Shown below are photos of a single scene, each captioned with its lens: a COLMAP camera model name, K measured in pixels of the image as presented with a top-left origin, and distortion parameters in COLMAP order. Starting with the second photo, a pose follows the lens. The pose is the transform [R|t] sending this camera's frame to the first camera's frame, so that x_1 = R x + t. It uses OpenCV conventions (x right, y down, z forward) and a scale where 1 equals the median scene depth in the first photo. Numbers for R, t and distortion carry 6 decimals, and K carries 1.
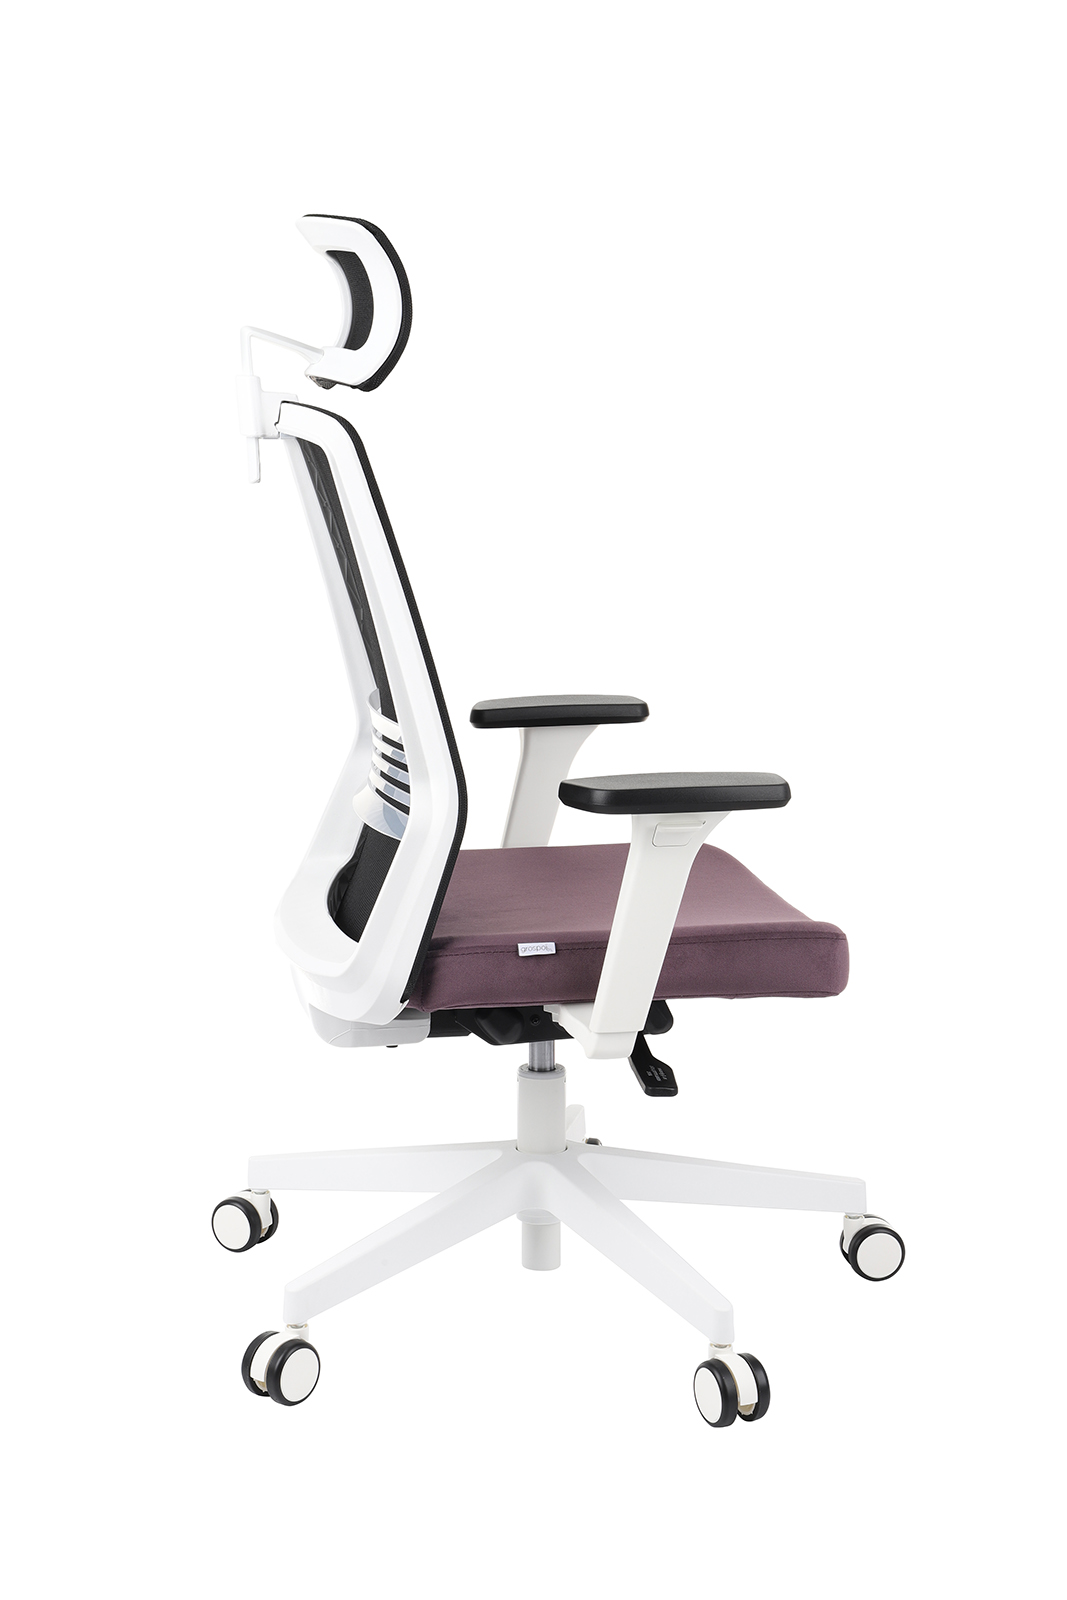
lens RADIAL K [[2550.3, 0, 510.8], [0, 2550.3, 802.6], [0, 0, 1]] dist [0.033182, 0.136230]
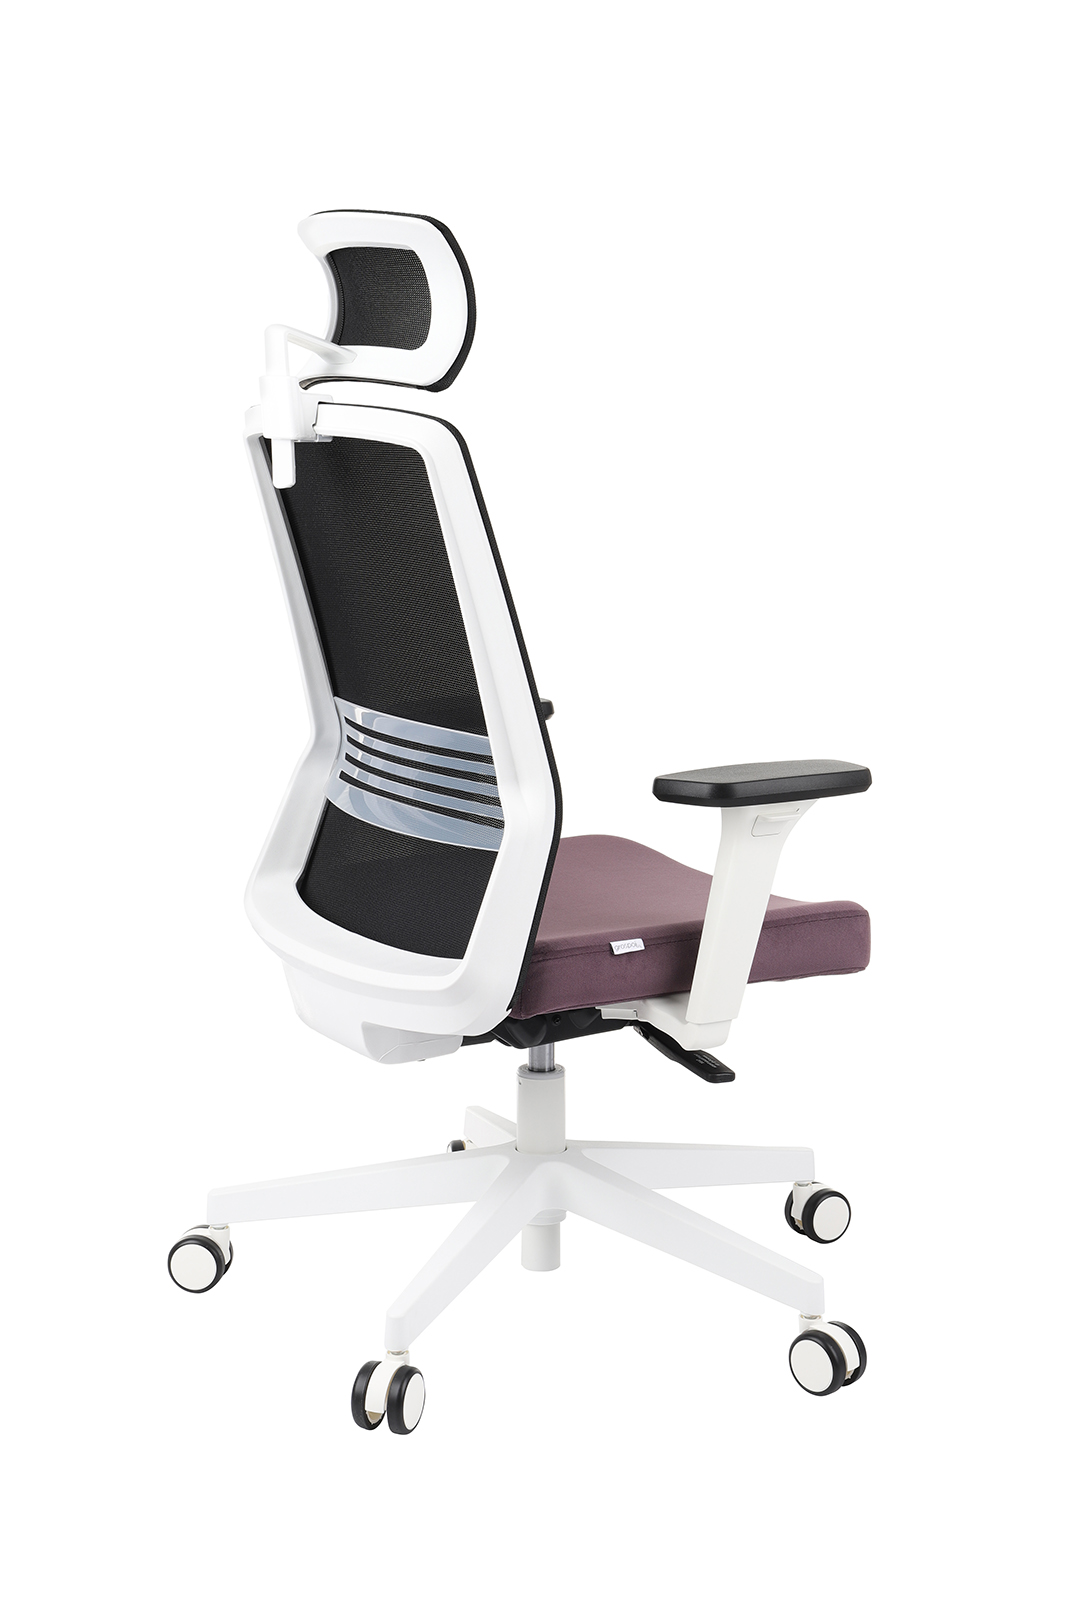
lens RADIAL K [[2550.3, 0, 510.8], [0, 2550.3, 802.6], [0, 0, 1]] dist [0.033182, 0.136230]
pose [[0.938535, -0.055594, 0.340677, -0.369418], [0.056152, 0.998388, 0.008231, -0.010014], [-0.340585, 0.011405, 0.940144, 0.069099]]
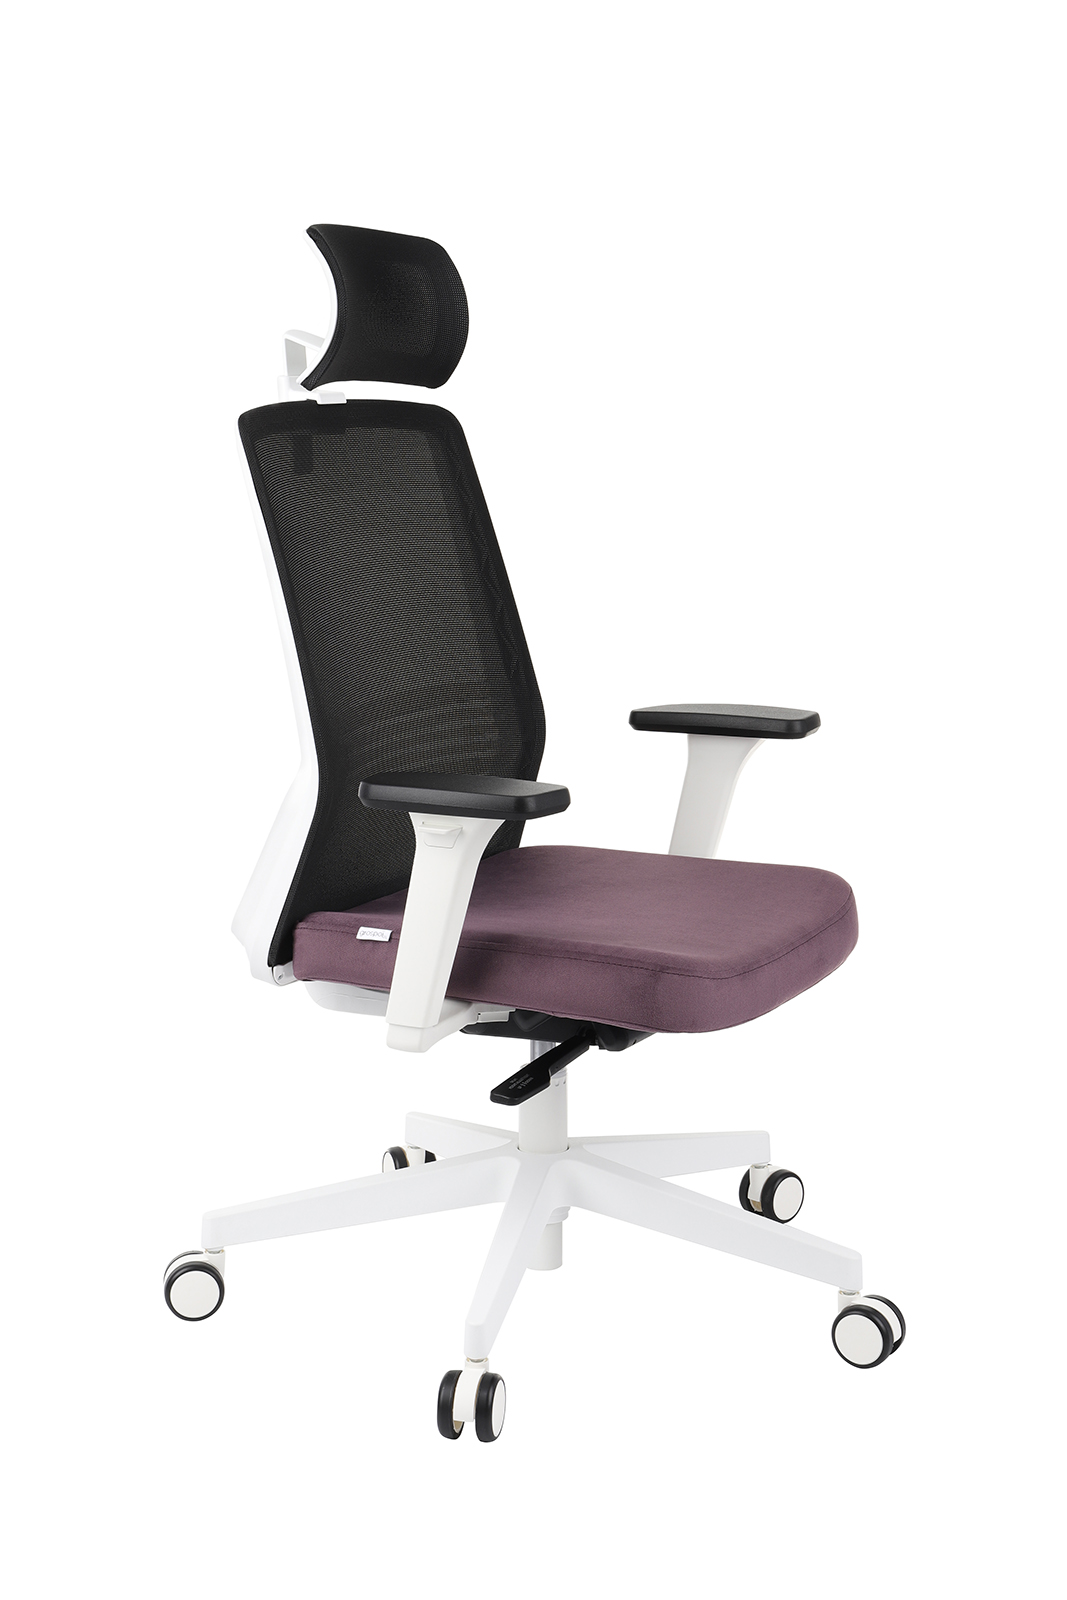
lens RADIAL K [[2550.3, 0, 510.8], [0, 2550.3, 802.6], [0, 0, 1]] dist [0.033182, 0.136230]
pose [[0.770127, 0.105190, -0.629158, 0.685832], [-0.105362, 0.993739, 0.037176, -0.038814], [0.629129, 0.037659, 0.776388, 0.234859]]
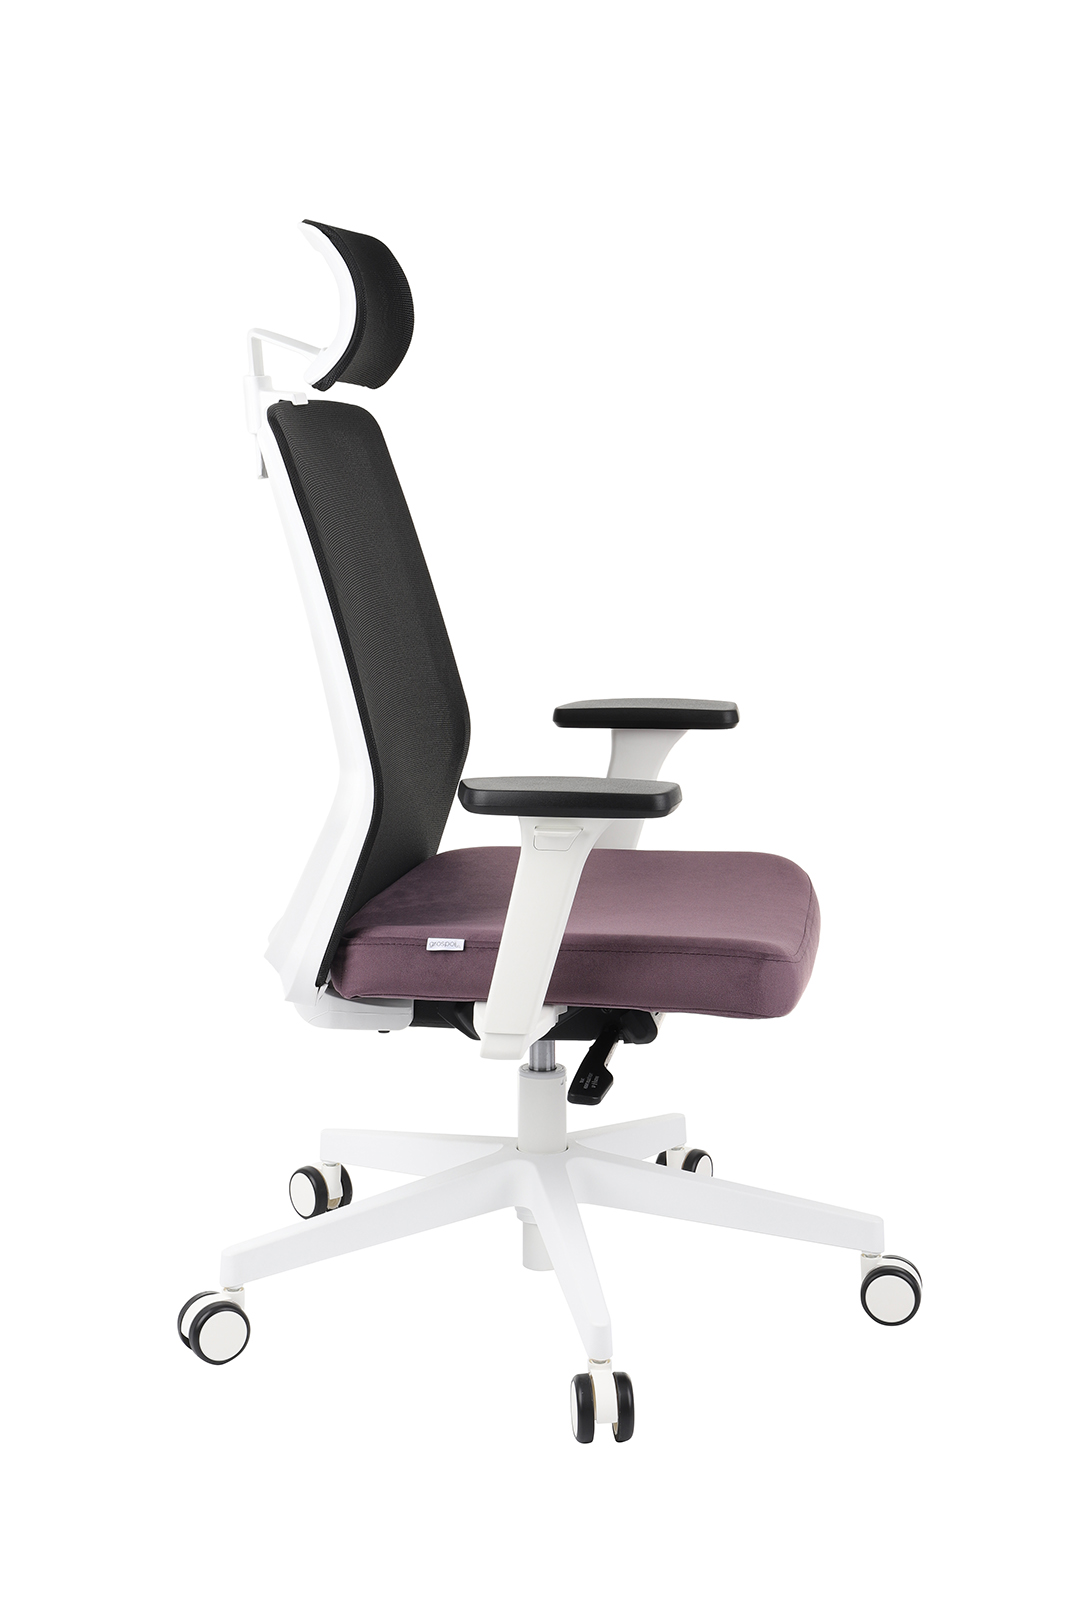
lens RADIAL K [[2553.8, 0, 533.5], [0, 2553.8, 800.0], [0, 0, 1]] dist [0.009124, -0.045151]
pose [[0.938679, 0.059077, -0.339692, 0.378535], [-0.059201, 0.998196, 0.010008, -0.011670], [0.339671, 0.010716, 0.940483, 0.062610]]
